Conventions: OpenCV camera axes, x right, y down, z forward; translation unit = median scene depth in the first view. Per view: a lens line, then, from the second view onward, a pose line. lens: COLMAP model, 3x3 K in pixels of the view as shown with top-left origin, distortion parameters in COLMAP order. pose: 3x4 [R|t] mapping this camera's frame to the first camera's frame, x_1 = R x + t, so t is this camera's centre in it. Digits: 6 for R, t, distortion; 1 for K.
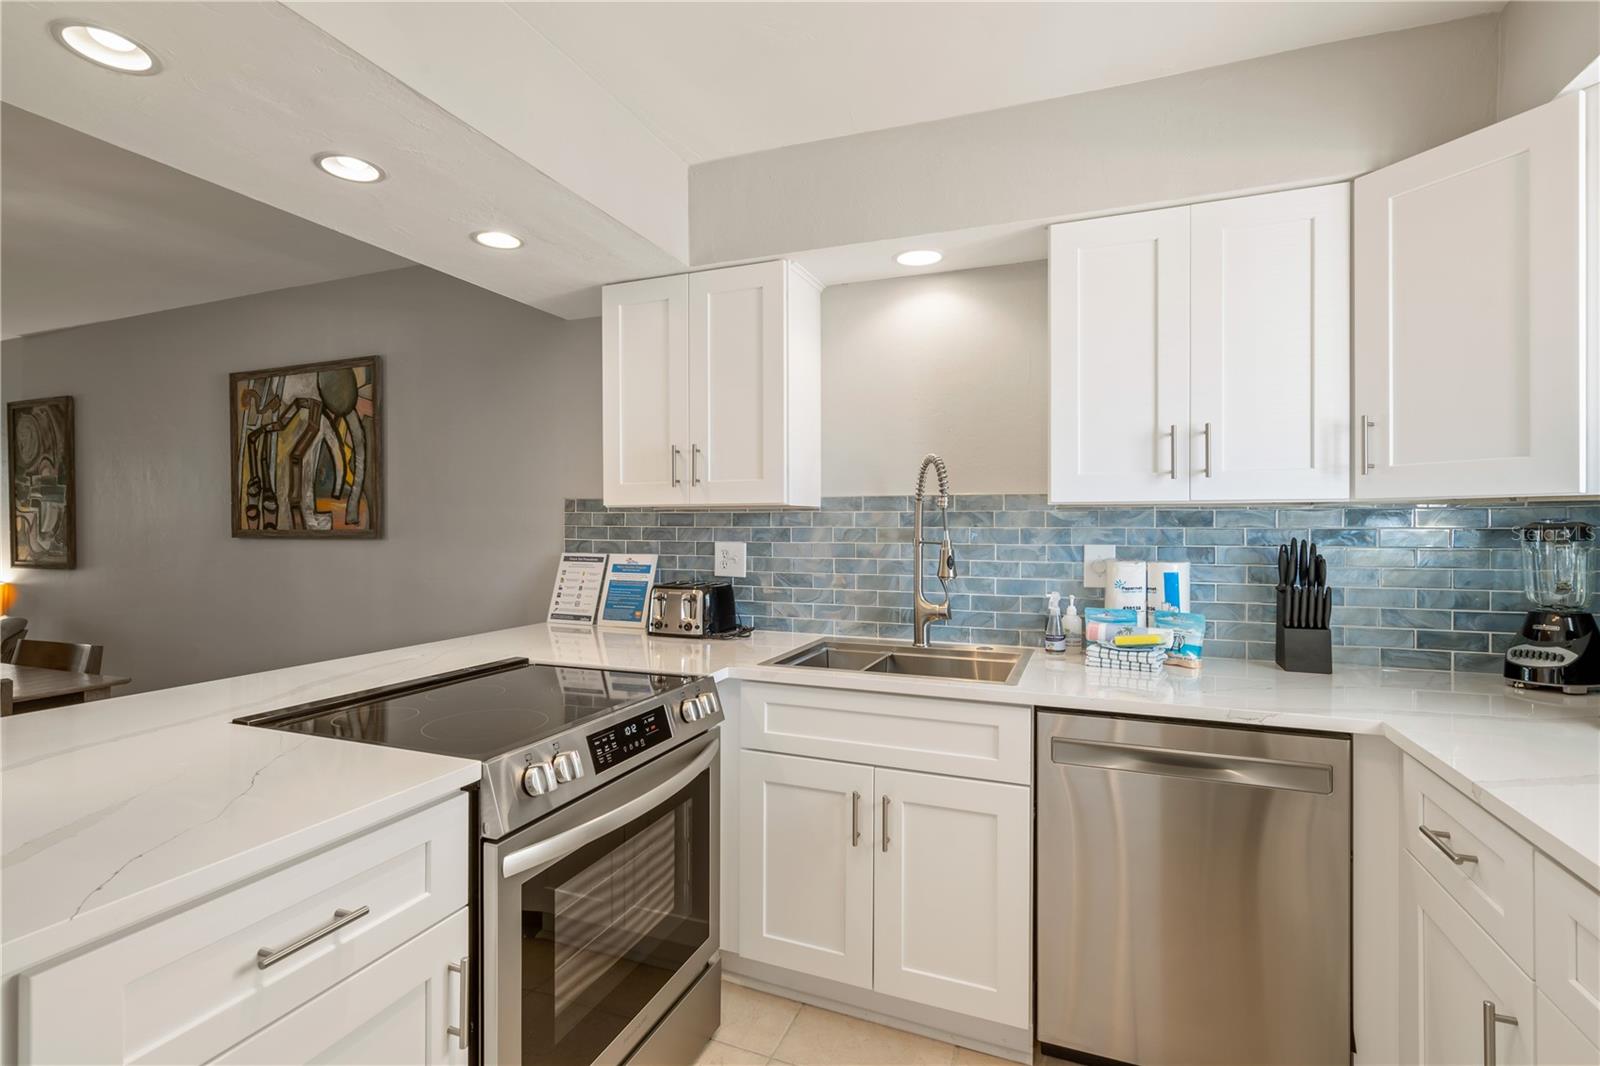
lens RADIAL K [[735.7, 0, 805.0], [0, 735.7, 523.9], [0, 0, 1]] dist [0.000656, -0.000052]
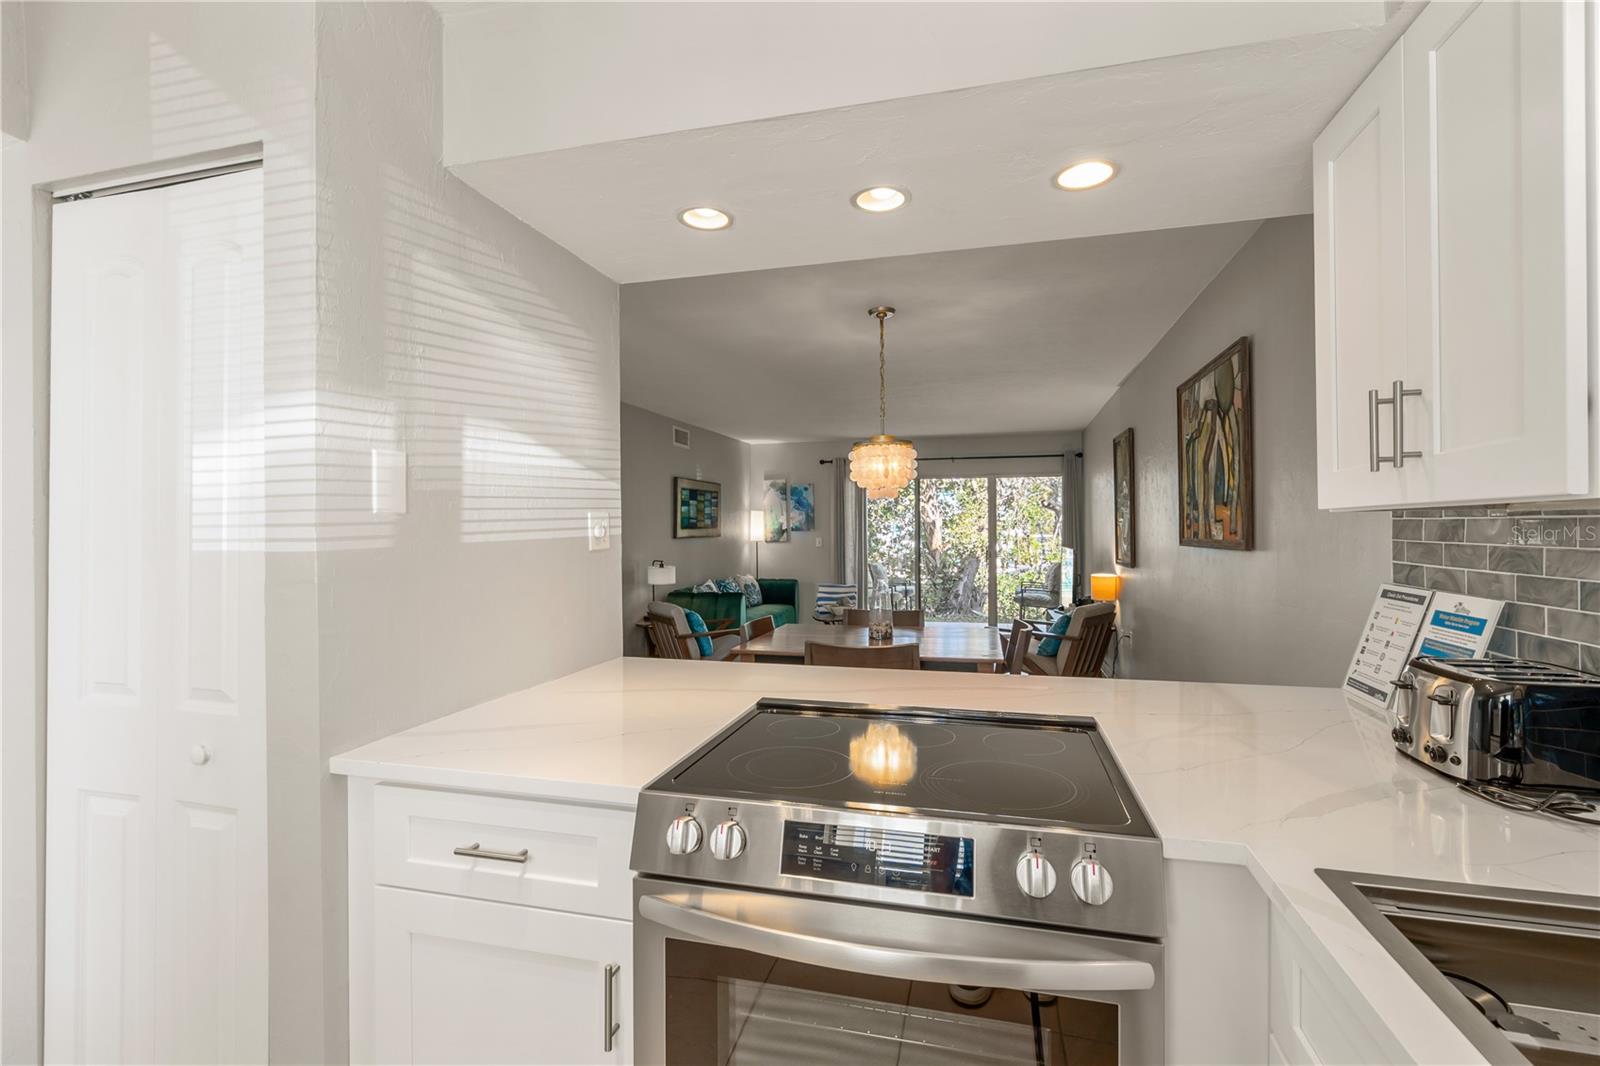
lens RADIAL K [[732.4, 0, 801.4], [0, 732.4, 529.6], [0, 0, 1]] dist [-0.000273, 0.000268]
pose [[0.121337, -0.000287, -0.992611, 0.187032], [0.005444, 0.999985, 0.000377, -0.007838], [0.992596, -0.005450, 0.121337, 0.360269]]
